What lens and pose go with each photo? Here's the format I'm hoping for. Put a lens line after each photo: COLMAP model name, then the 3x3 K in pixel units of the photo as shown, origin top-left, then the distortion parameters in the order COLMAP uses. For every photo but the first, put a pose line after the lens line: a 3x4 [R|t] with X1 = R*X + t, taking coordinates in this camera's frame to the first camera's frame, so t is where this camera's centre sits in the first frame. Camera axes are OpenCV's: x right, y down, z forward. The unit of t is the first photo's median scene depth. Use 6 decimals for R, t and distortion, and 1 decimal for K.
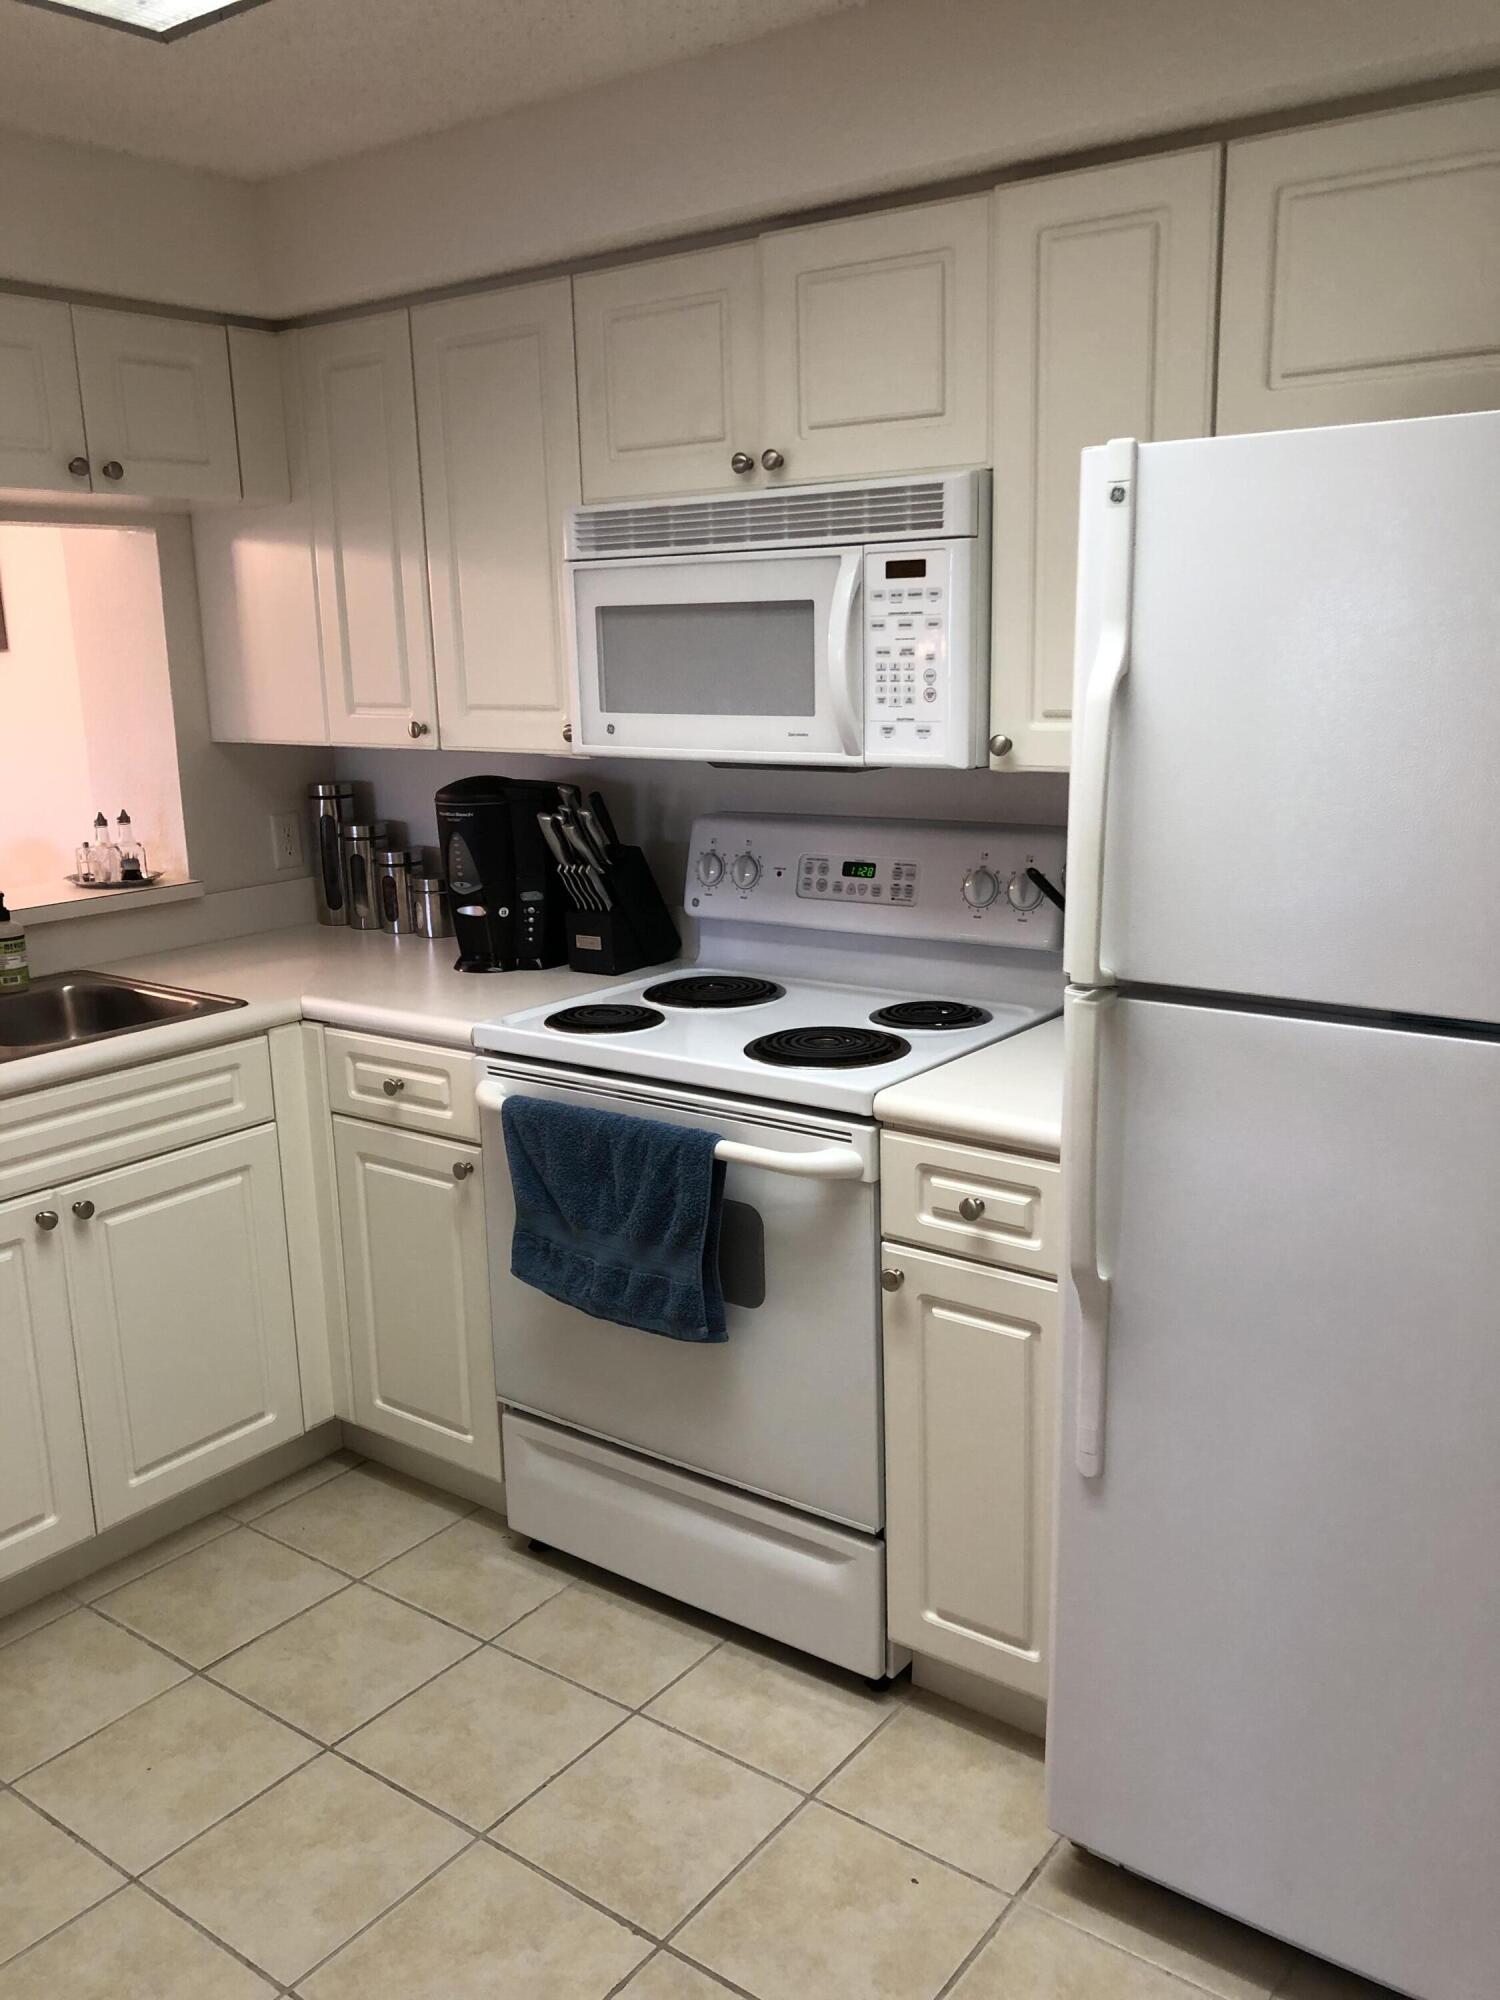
lens RADIAL K [[1624.3, 0, 750.0], [0, 1624.3, 1000.0], [0, 0, 1]] dist [0.079986, -0.159706]
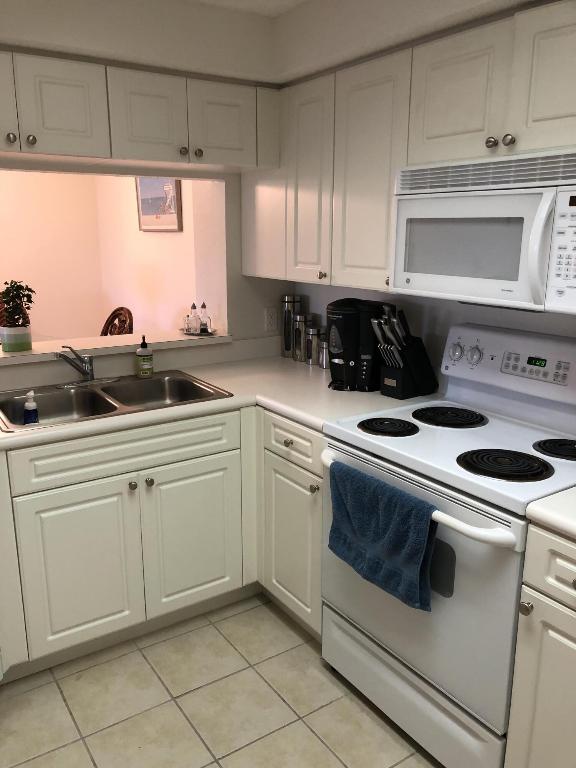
lens RADIAL K [[635.7, 0, 272.6], [0, 635.7, 384.4], [0, 0, 1]] dist [0.074661, -0.175927]
pose [[0.940530, 0.105166, -0.323023, 0.022808], [-0.097542, 0.994437, 0.039751, -0.055505], [0.325407, -0.005879, 0.945556, 0.212298]]
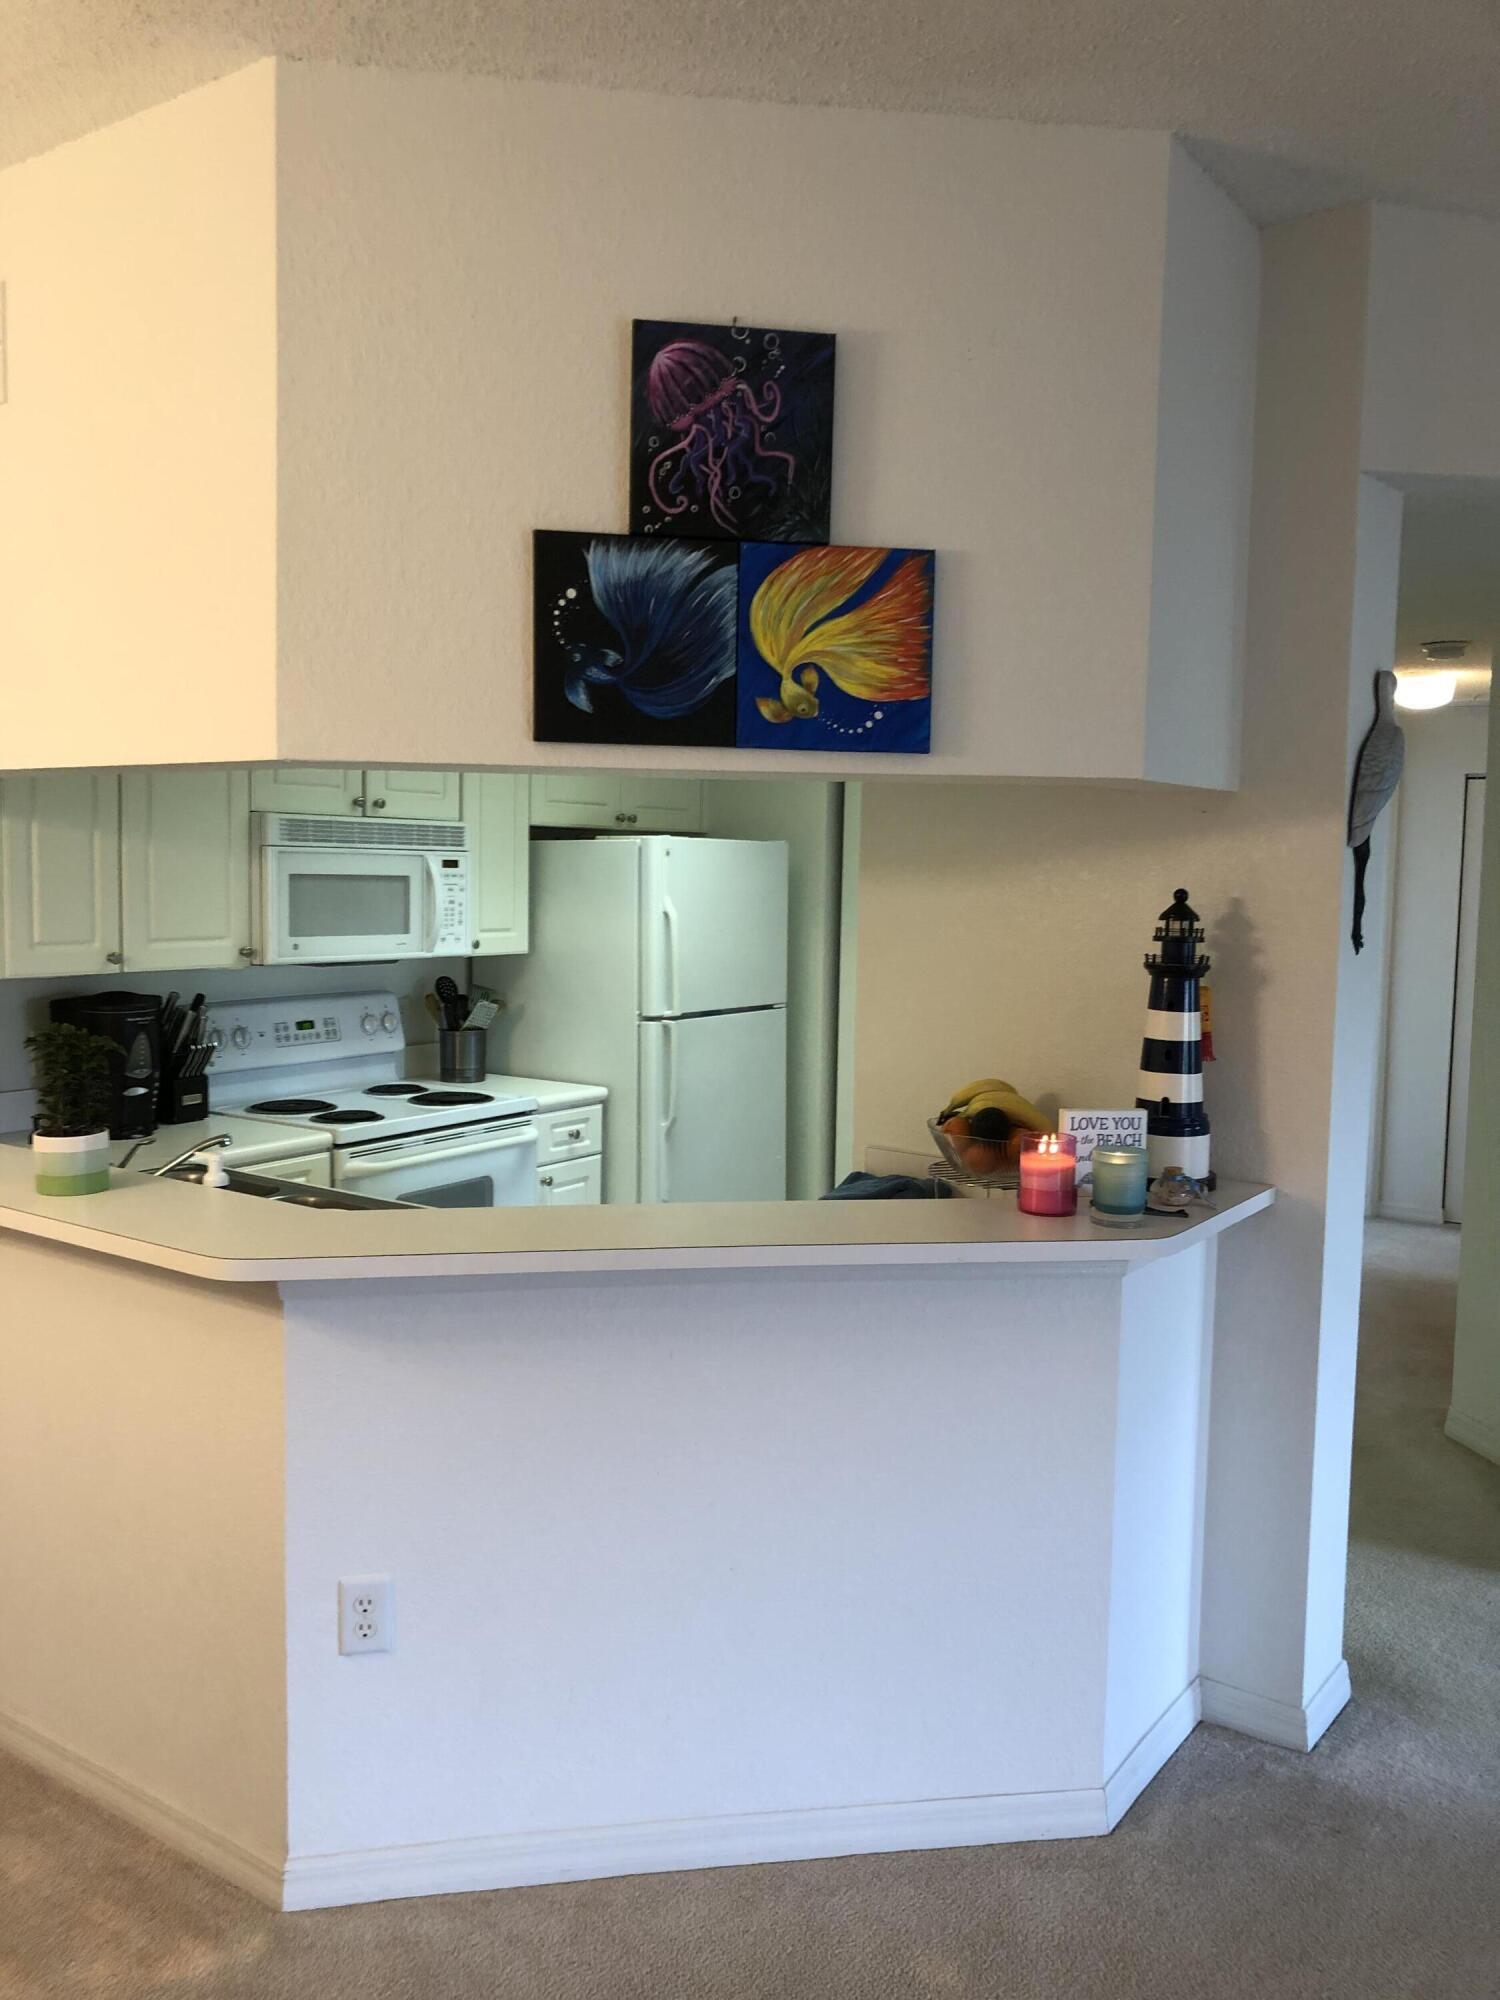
lens RADIAL K [[1624.3, 0, 750.0], [0, 1624.3, 1000.0], [0, 0, 1]] dist [0.079986, -0.159706]
pose [[-0.046296, -0.058739, 0.997199, -1.706097], [0.202357, 0.977021, 0.066945, -0.129678], [-0.978217, 0.204890, -0.033346, 0.610647]]
